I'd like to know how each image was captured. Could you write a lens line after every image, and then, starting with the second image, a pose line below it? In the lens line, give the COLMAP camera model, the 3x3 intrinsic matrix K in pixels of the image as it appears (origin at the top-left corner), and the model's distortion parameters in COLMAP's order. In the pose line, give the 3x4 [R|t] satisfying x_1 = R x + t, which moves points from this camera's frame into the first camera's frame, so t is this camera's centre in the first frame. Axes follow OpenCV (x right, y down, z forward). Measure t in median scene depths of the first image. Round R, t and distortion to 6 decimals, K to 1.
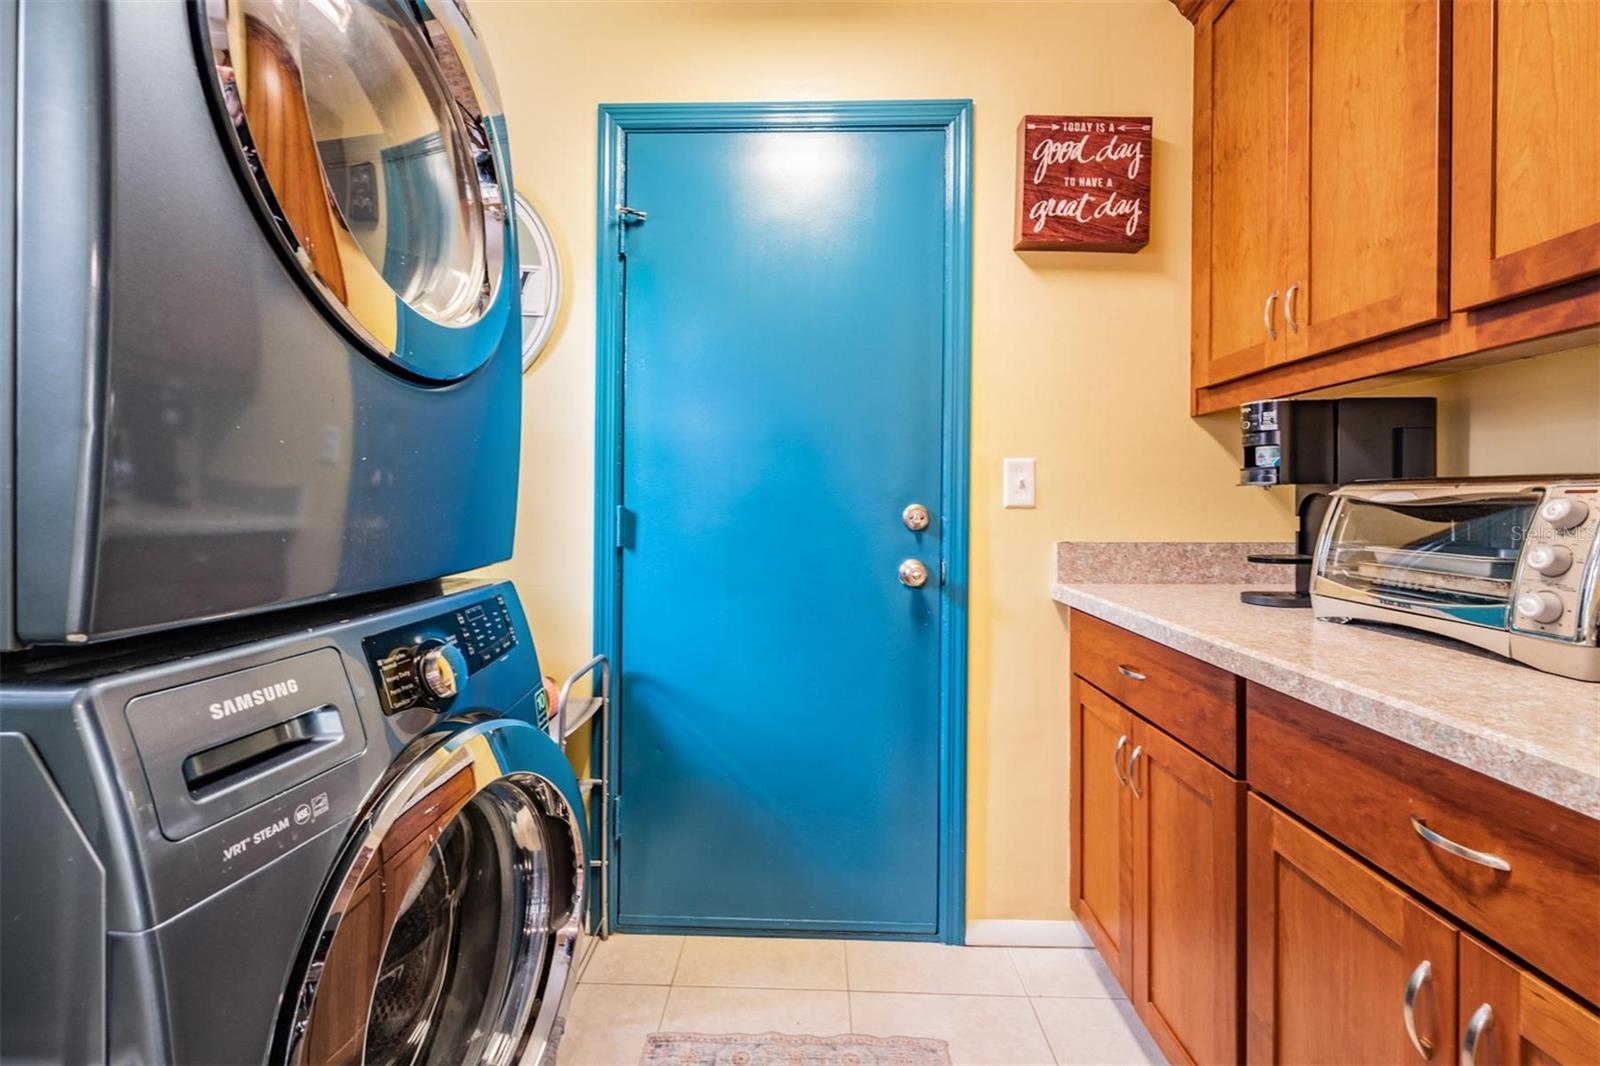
lens RADIAL K [[678.1, 0, 798.1], [0, 678.1, 511.9], [0, 0, 1]] dist [-0.001859, -0.000509]
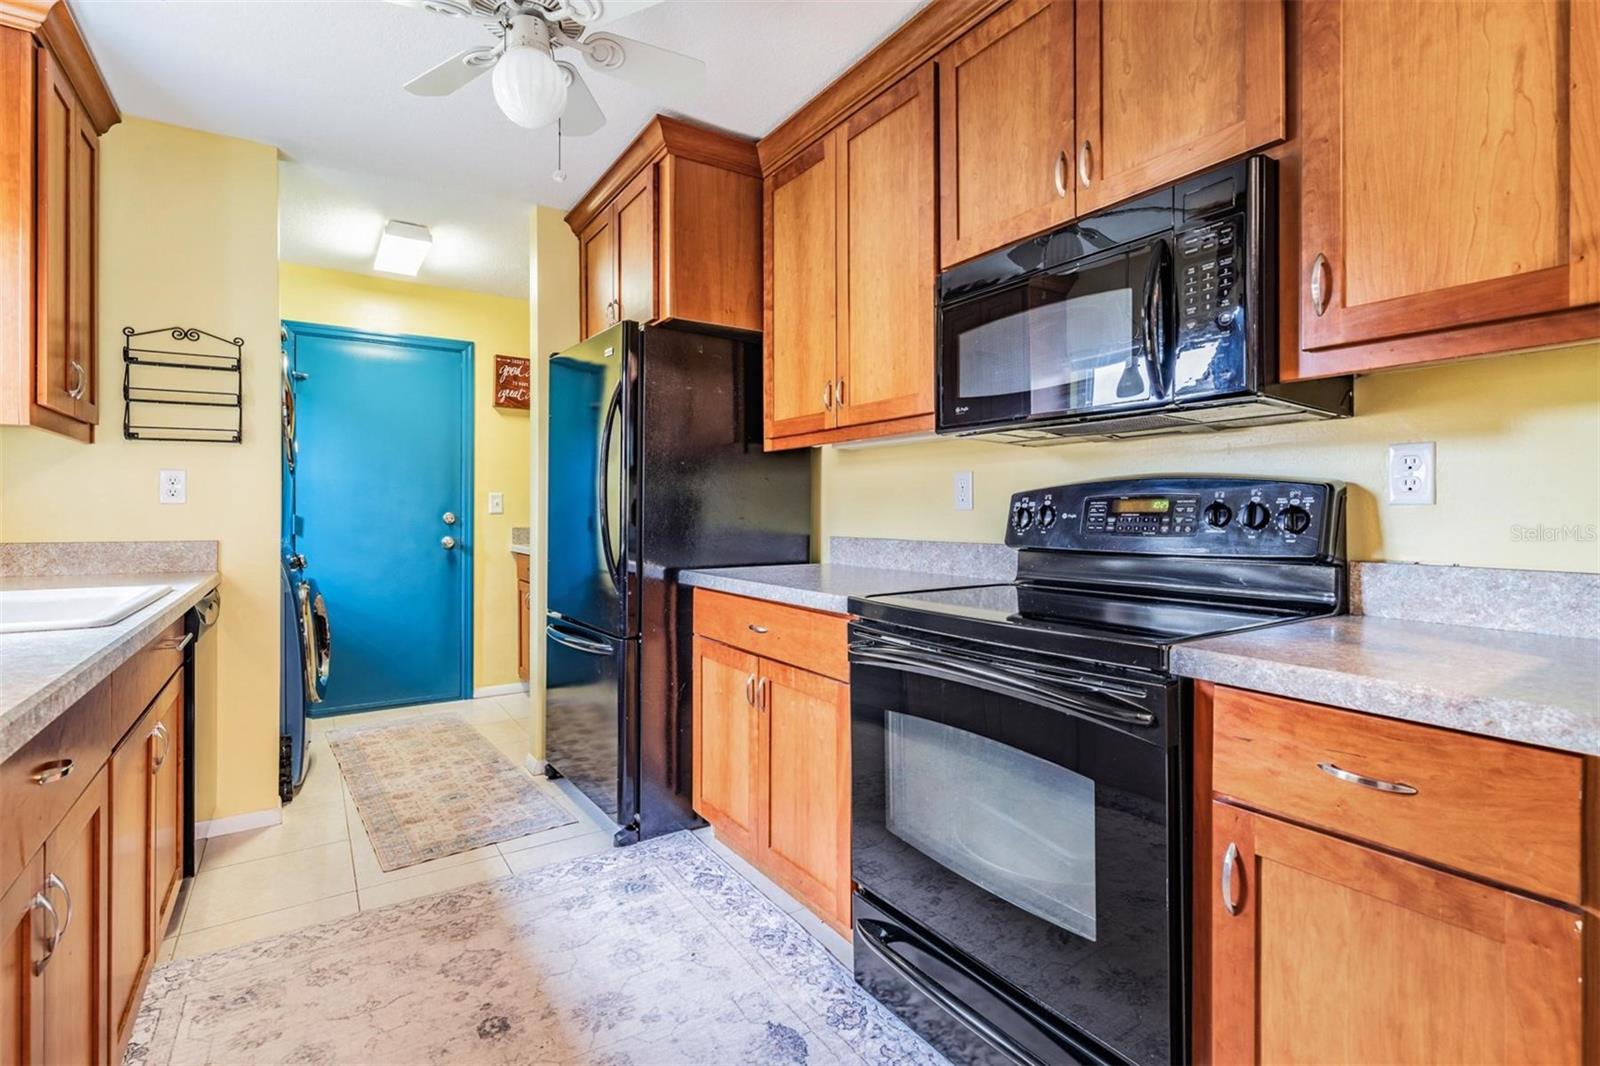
lens RADIAL K [[734.6, 0, 793.6], [0, 734.6, 509.6], [0, 0, 1]] dist [-0.000652, -0.000676]
pose [[0.818104, -0.005978, 0.575040, -0.309663], [0.008376, 0.999964, -0.001521, -0.008196], [-0.575010, 0.006061, 0.818124, -1.748705]]
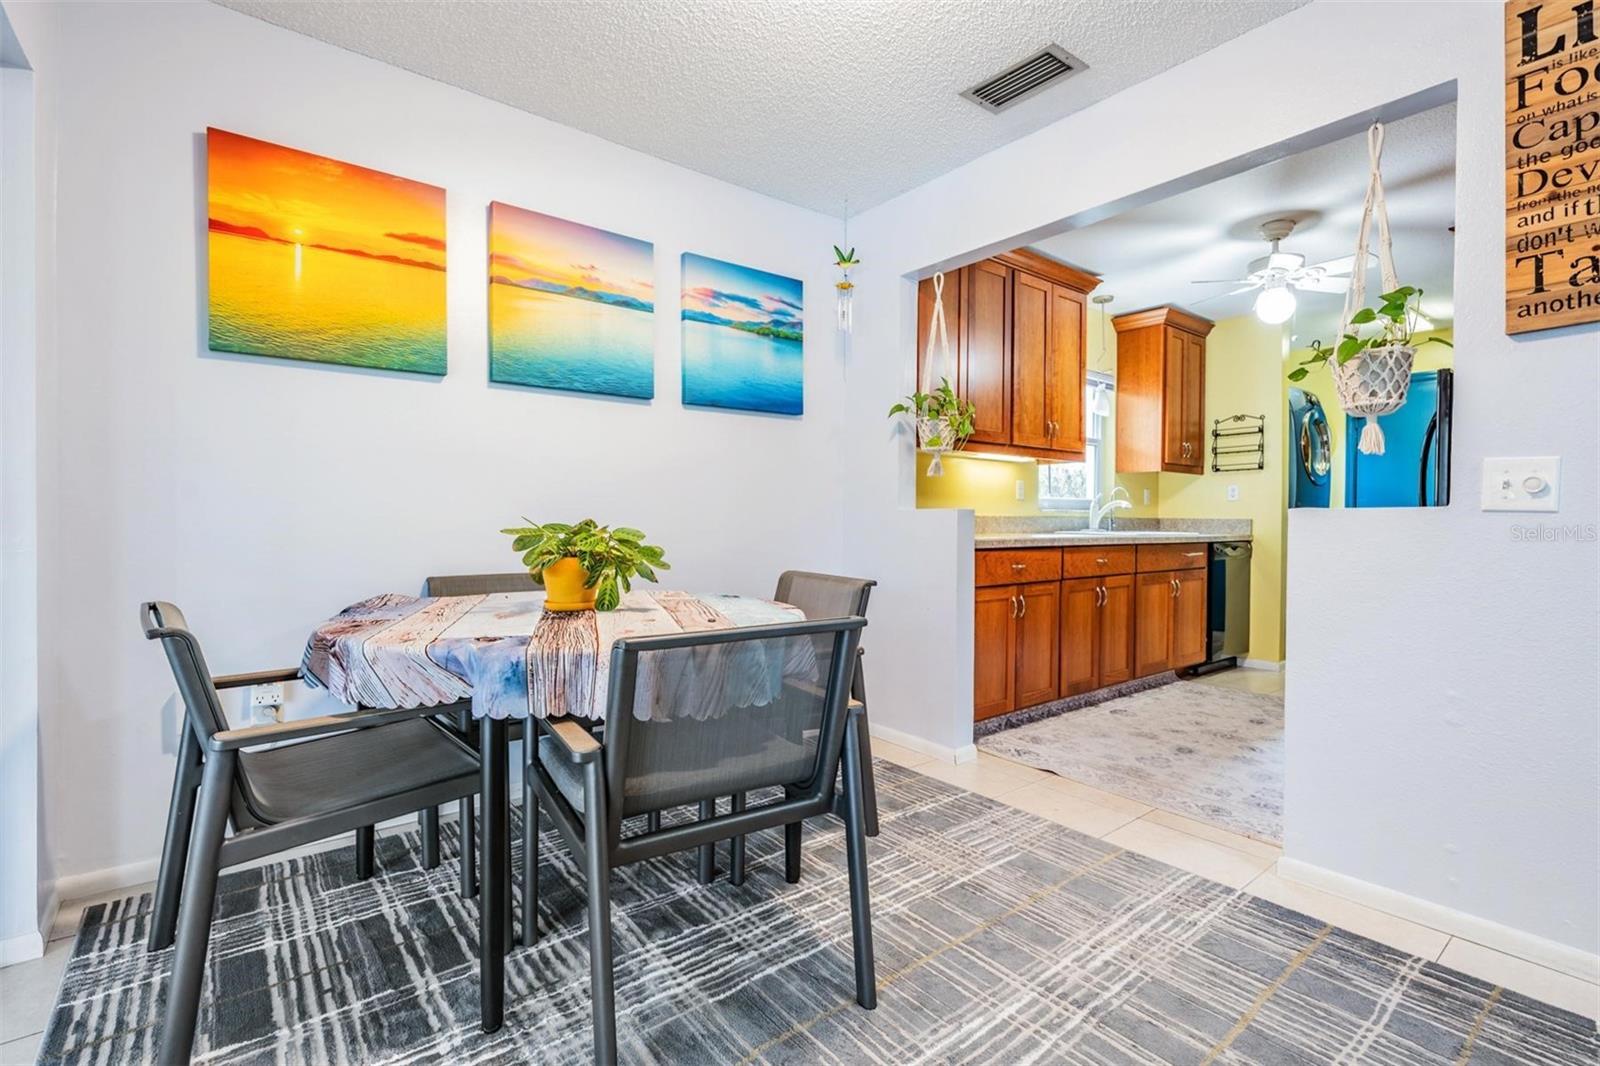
lens RADIAL K [[732.5, 0, 801.2], [0, 732.5, 525.6], [0, 0, 1]] dist [0.002255, 0.000107]
pose [[0.646751, 0.005675, -0.762680, 0.674771], [-0.006307, 0.999978, 0.002092, 0.073084], [0.762675, 0.003457, 0.646773, -3.157225]]
